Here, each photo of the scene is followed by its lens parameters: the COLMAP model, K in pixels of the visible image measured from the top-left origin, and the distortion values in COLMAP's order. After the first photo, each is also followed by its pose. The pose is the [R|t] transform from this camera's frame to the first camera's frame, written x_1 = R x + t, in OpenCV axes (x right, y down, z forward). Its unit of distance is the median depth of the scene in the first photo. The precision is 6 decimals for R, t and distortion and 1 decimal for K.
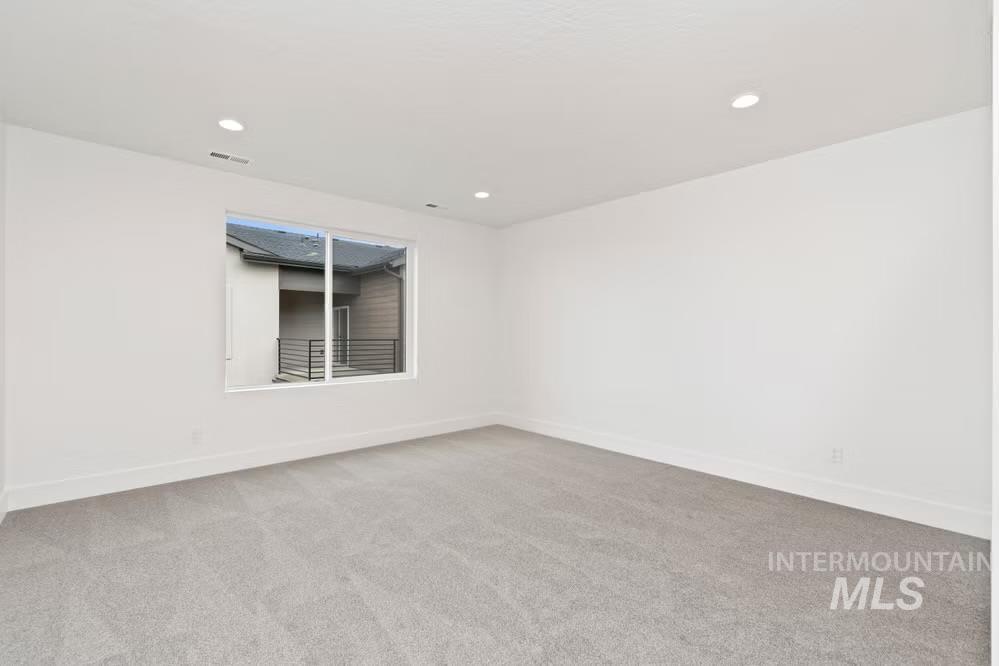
lens RADIAL K [[443.1, 0, 498.2], [0, 443.1, 336.1], [0, 0, 1]] dist [0.011597, 0.000355]
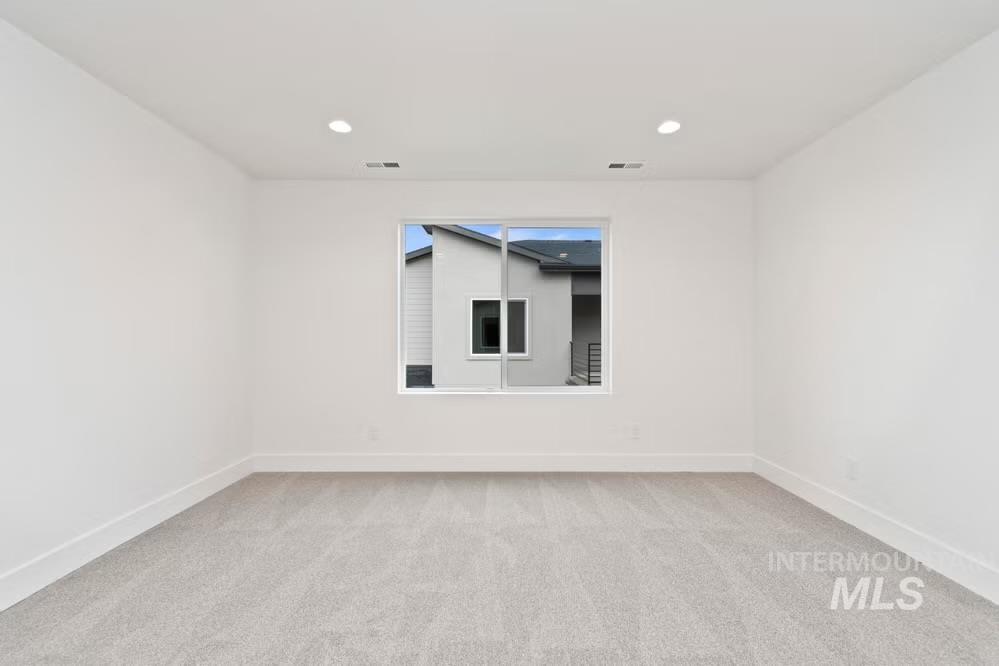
lens RADIAL K [[443.1, 0, 500.3], [0, 443.1, 328.9], [0, 0, 1]] dist [0.011597, 0.000355]
pose [[0.751437, -0.014191, -0.659653, 0.080751], [-0.002661, 0.999695, -0.024538, 0.000804], [0.659800, 0.020195, 0.751170, 0.128184]]
